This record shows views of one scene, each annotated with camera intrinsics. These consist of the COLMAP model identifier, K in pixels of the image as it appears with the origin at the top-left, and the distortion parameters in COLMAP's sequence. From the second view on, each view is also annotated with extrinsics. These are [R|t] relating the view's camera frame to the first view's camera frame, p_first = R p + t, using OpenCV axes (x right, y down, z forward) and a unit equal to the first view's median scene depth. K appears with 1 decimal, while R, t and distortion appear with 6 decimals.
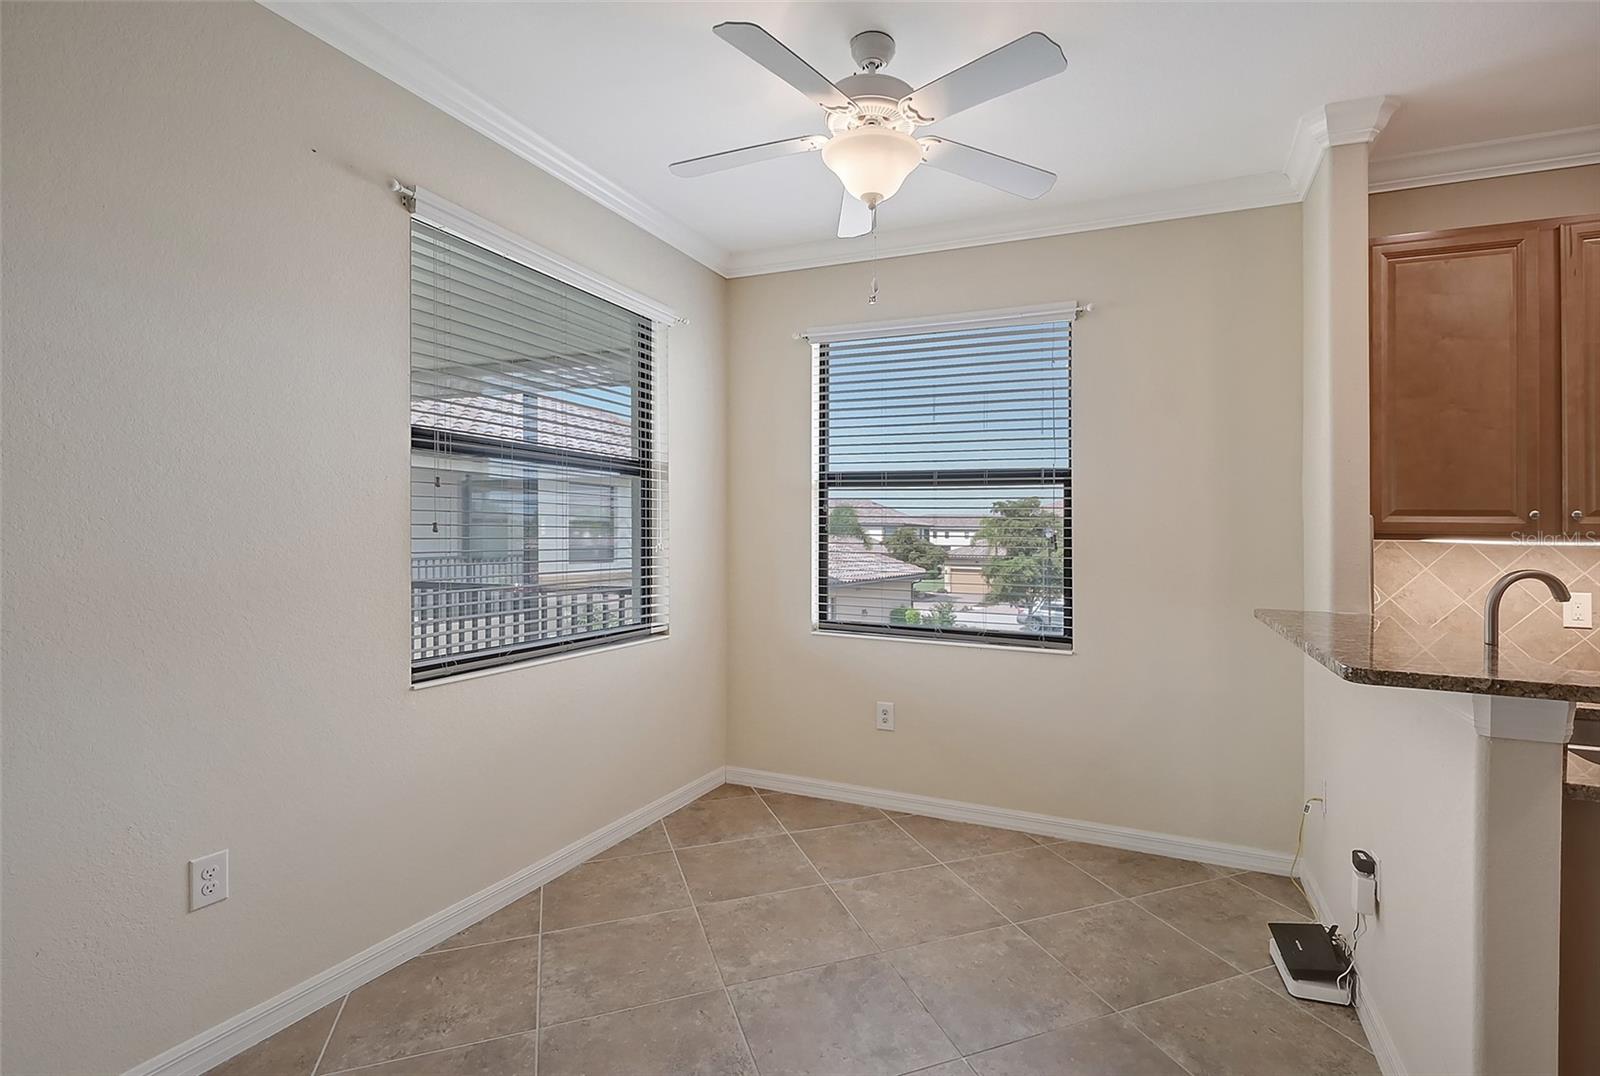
lens RADIAL K [[738.2, 0, 846.6], [0, 738.2, 527.3], [0, 0, 1]] dist [-0.008416, -0.003021]
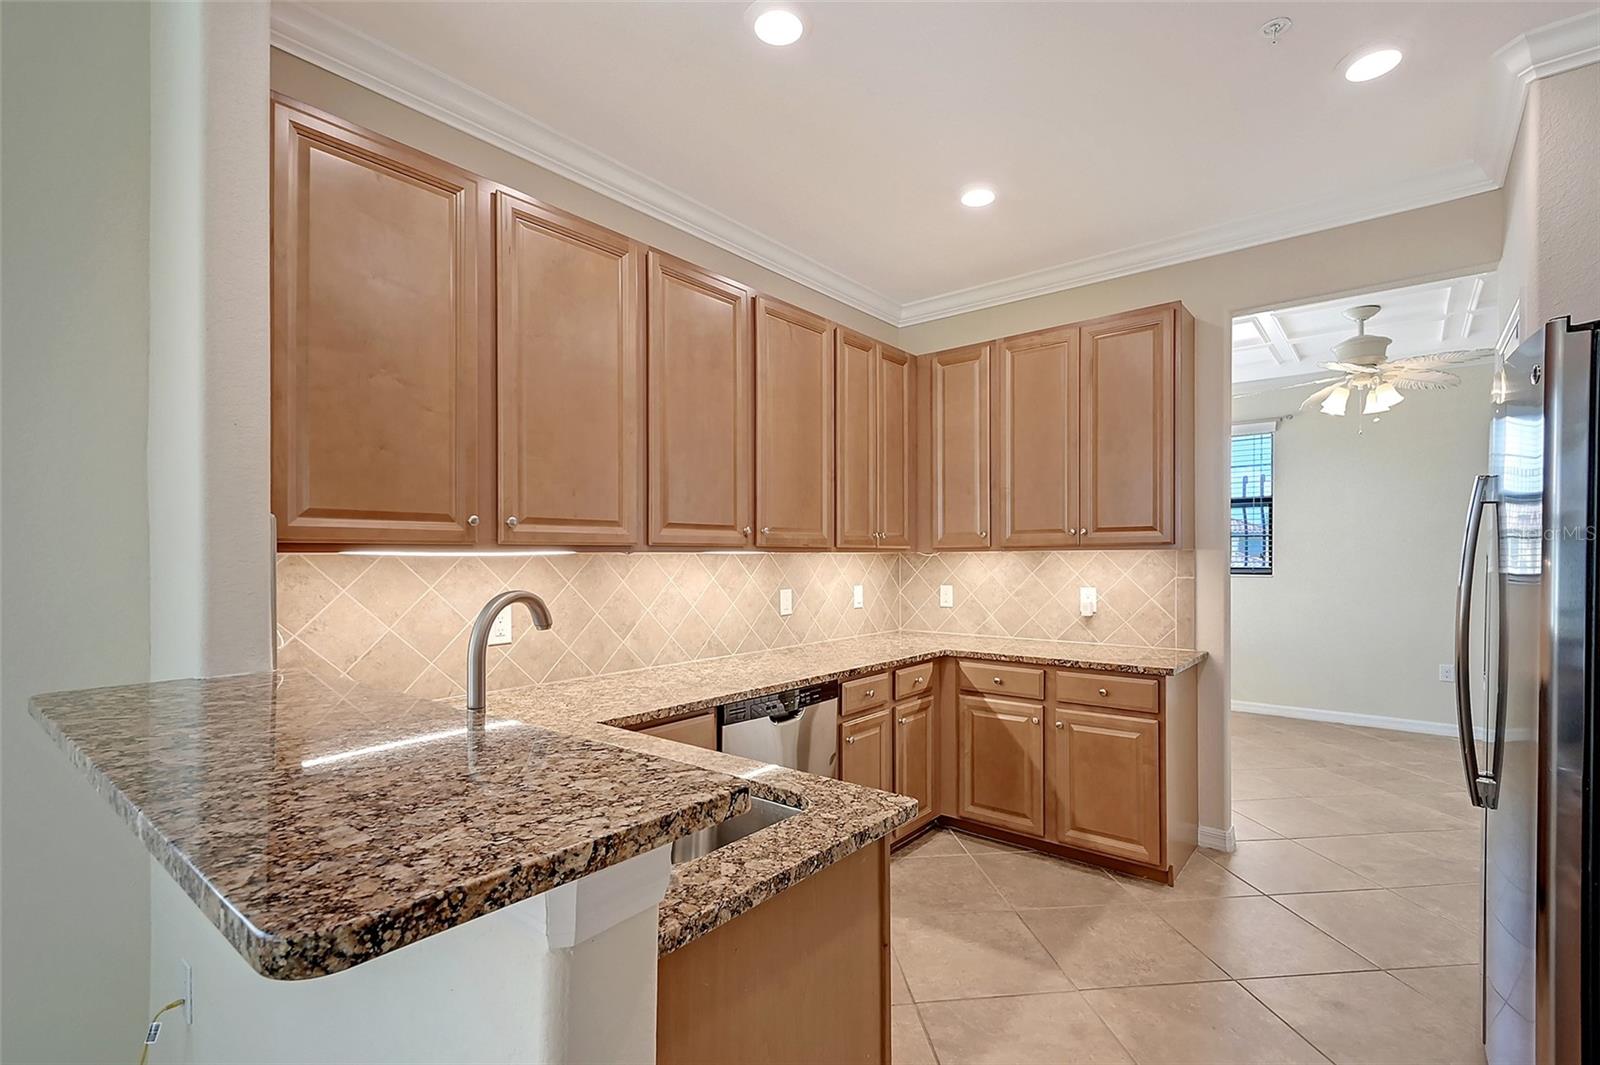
lens RADIAL K [[722.2, 0, 809.4], [0, 722.2, 555.4], [0, 0, 1]] dist [0.008060, -0.004333]
pose [[0.288079, -0.015918, 0.957474, 0.208615], [-0.000376, 0.999860, 0.016736, 0.007332], [-0.957607, -0.005181, 0.288033, 0.318935]]
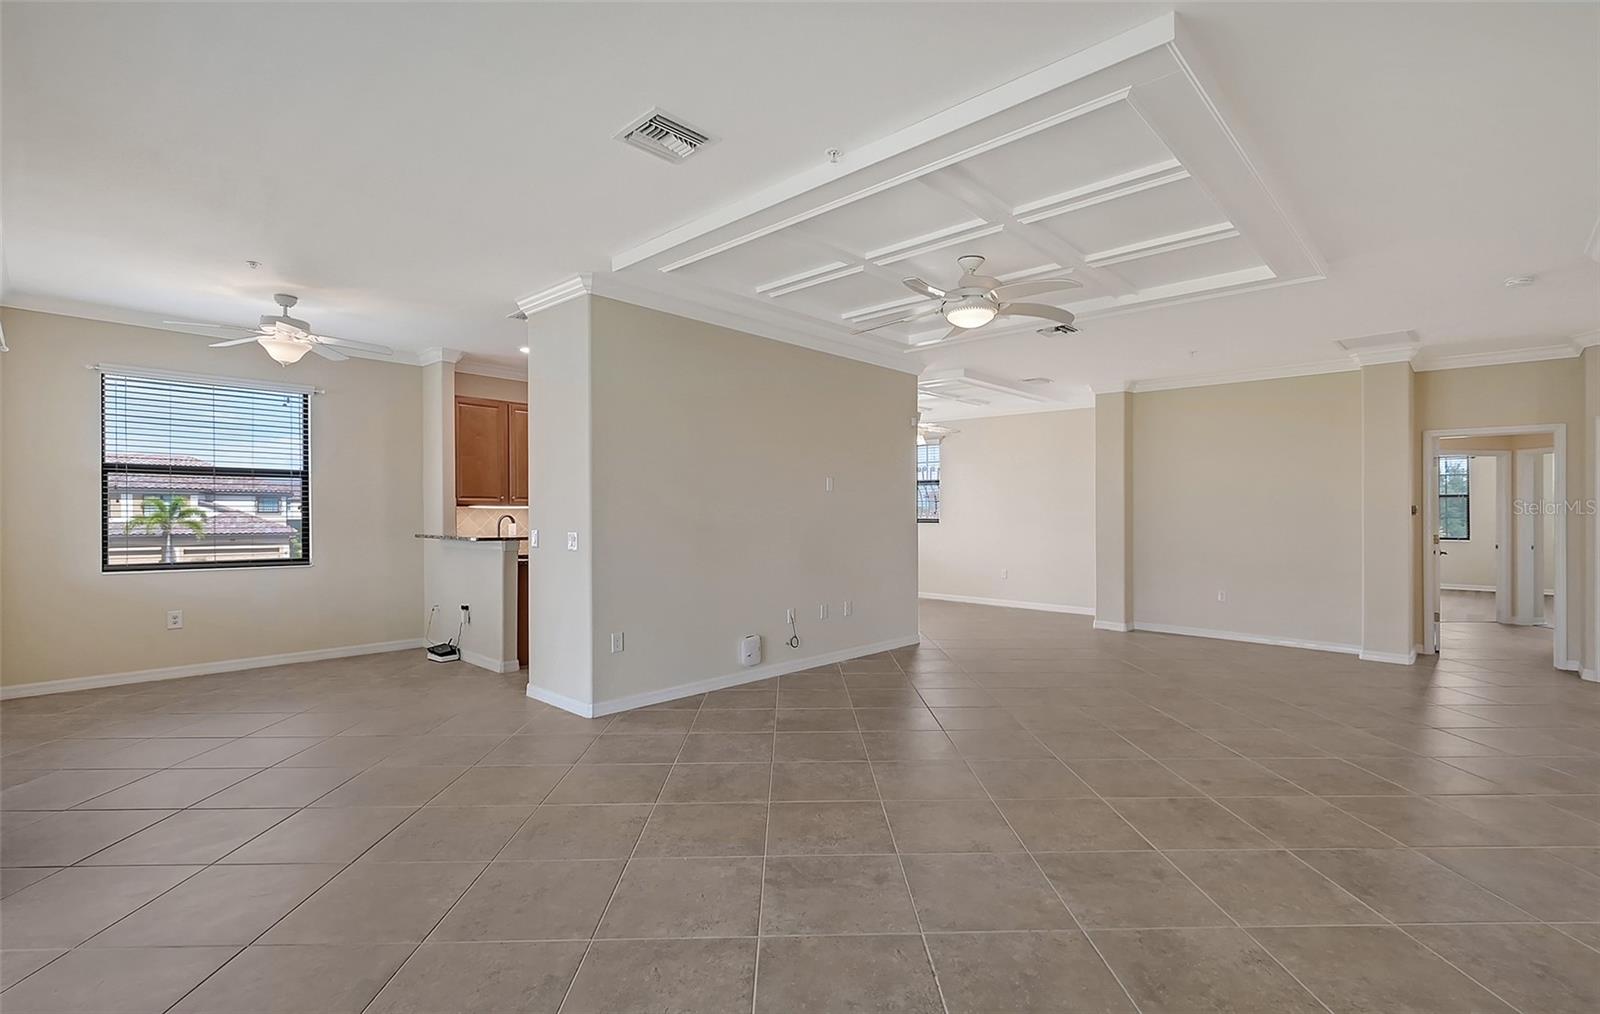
lens RADIAL K [[791.1, 0, 834.4], [0, 791.1, 504.8], [0, 0, 1]] dist [0.031421, -0.003422]
pose [[0.384140, -0.004788, 0.923263, -1.296986], [-0.006642, 0.999946, 0.007950, -0.019860], [-0.923251, -0.009186, 0.384087, -1.267797]]
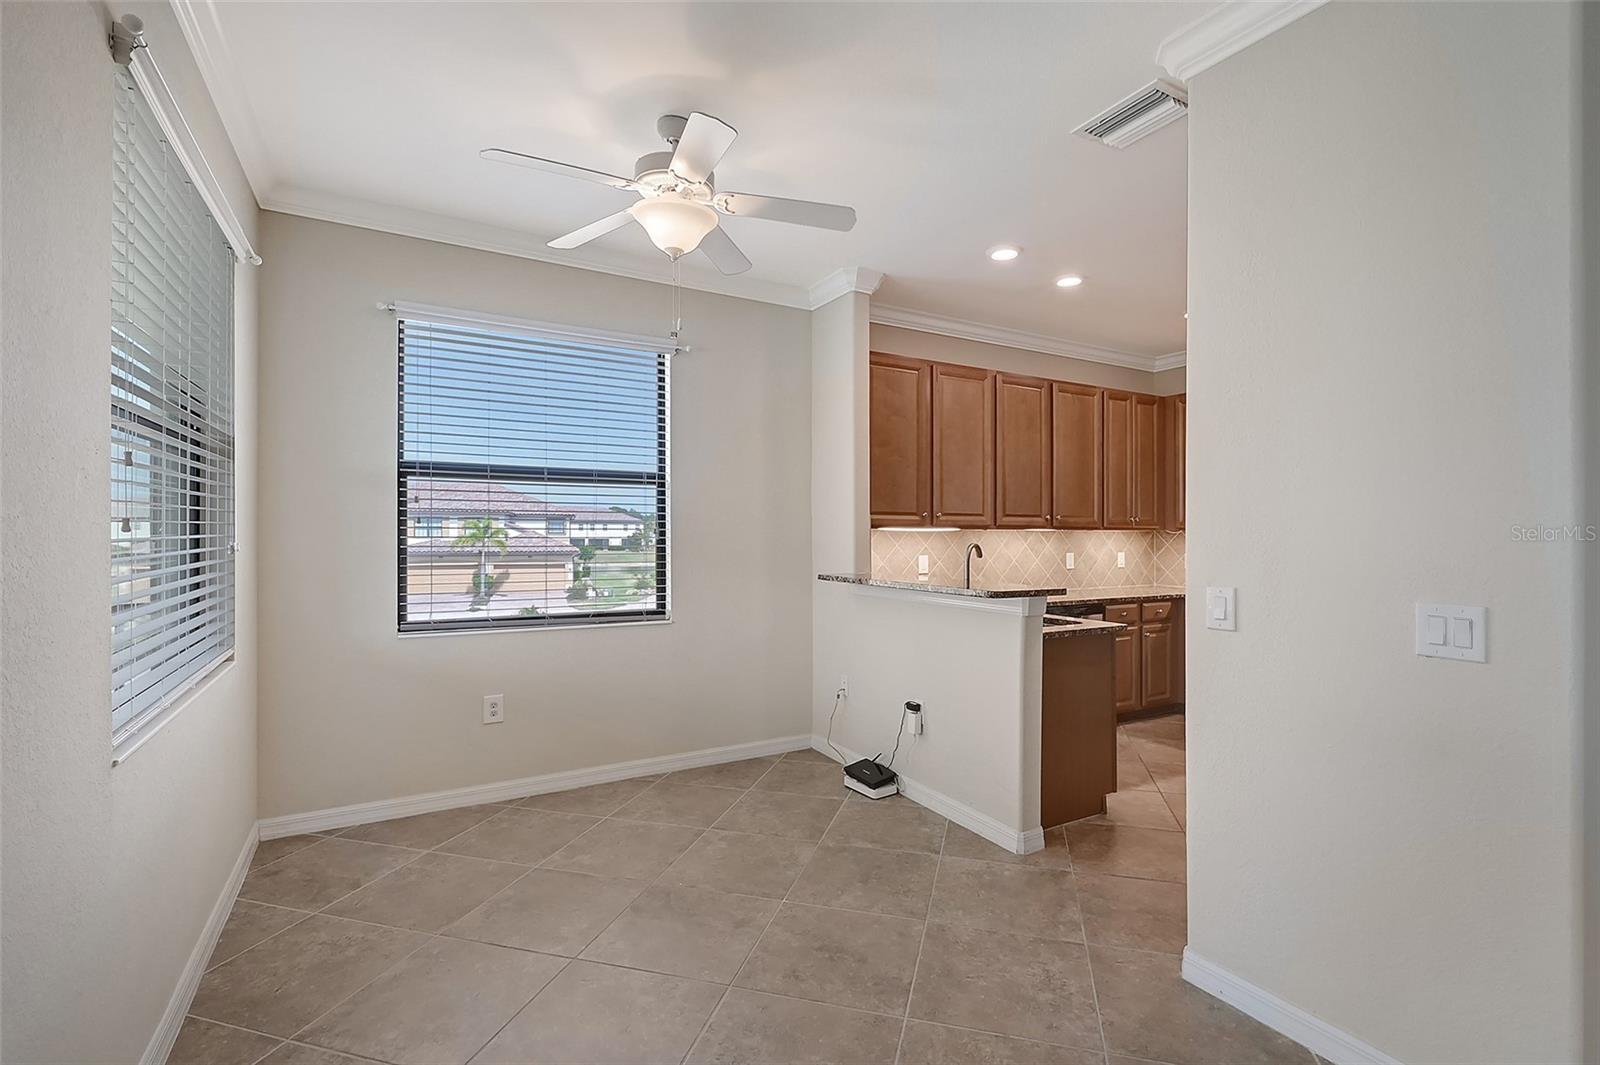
lens RADIAL K [[722.2, 0, 813.6], [0, 722.2, 519.9], [0, 0, 1]] dist [0.008060, -0.004333]
pose [[0.608658, 0.000506, 0.793433, -0.592879], [-0.003133, 0.999994, 0.001766, -0.005479], [-0.793427, -0.003561, 0.608656, 0.073553]]
